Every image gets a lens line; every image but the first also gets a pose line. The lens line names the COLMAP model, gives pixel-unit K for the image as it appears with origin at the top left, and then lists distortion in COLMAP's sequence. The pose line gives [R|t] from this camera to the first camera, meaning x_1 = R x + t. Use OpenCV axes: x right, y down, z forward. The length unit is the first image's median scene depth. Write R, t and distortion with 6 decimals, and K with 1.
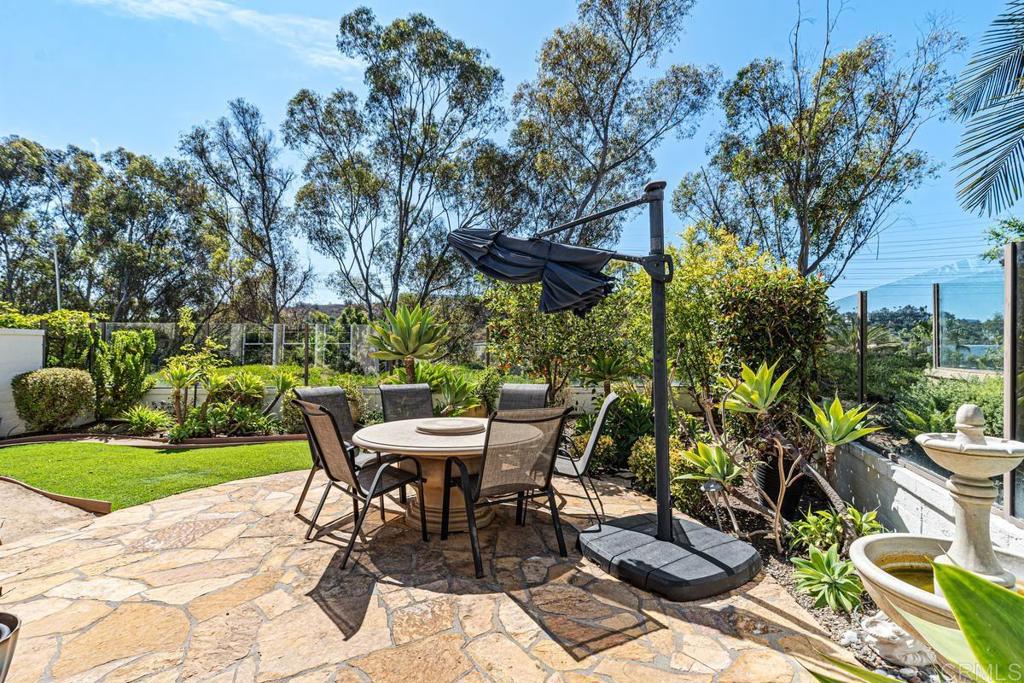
lens RADIAL K [[466.3, 0, 513.2], [0, 466.3, 342.1], [0, 0, 1]] dist [0.003119, -0.001800]
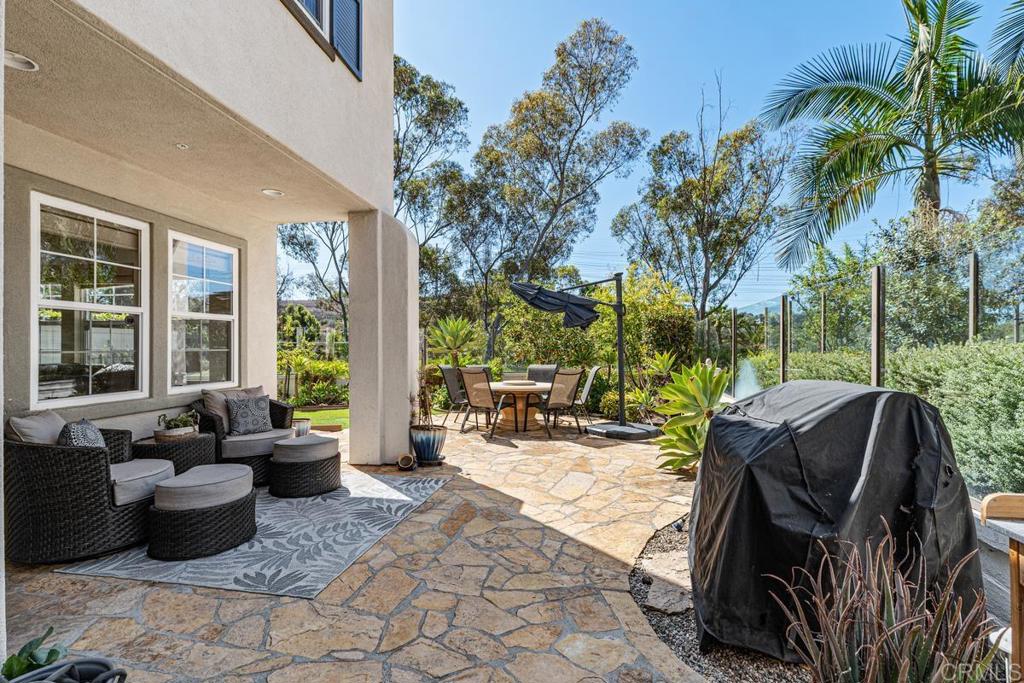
lens RADIAL K [[466.3, 0, 511.8], [0, 466.3, 342.8], [0, 0, 1]] dist [0.003119, -0.001800]
pose [[0.991535, 0.000589, 0.129839, -0.103222], [-0.001221, 0.999988, 0.004789, -0.000982], [-0.129834, -0.004907, 0.991524, -0.241930]]
